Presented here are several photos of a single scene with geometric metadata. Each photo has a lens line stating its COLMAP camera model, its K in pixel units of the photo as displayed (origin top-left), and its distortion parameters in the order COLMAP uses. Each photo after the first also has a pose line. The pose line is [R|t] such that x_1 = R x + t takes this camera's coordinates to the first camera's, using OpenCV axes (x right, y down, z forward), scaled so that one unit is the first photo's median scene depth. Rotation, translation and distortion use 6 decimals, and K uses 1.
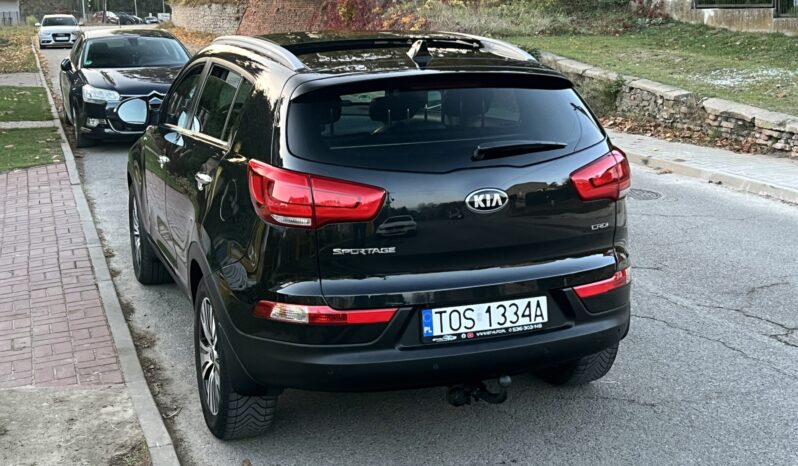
lens RADIAL K [[1006.9, 0, 403.1], [0, 1006.9, 231.7], [0, 0, 1]] dist [0.220975, -0.666397]
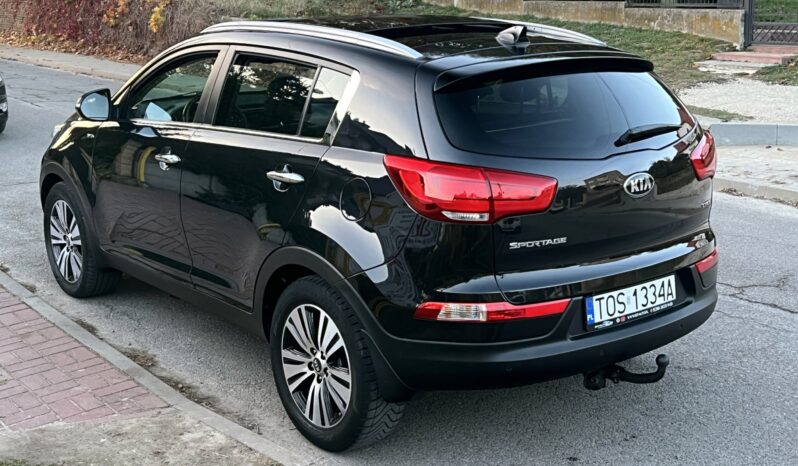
lens RADIAL K [[1006.9, 0, 403.1], [0, 1006.9, 231.7], [0, 0, 1]] dist [0.220975, -0.666397]
pose [[0.952537, -0.065606, 0.297269, -0.439495], [0.059924, 0.997805, 0.028198, -0.026377], [-0.298467, -0.009046, 0.954377, 0.098107]]
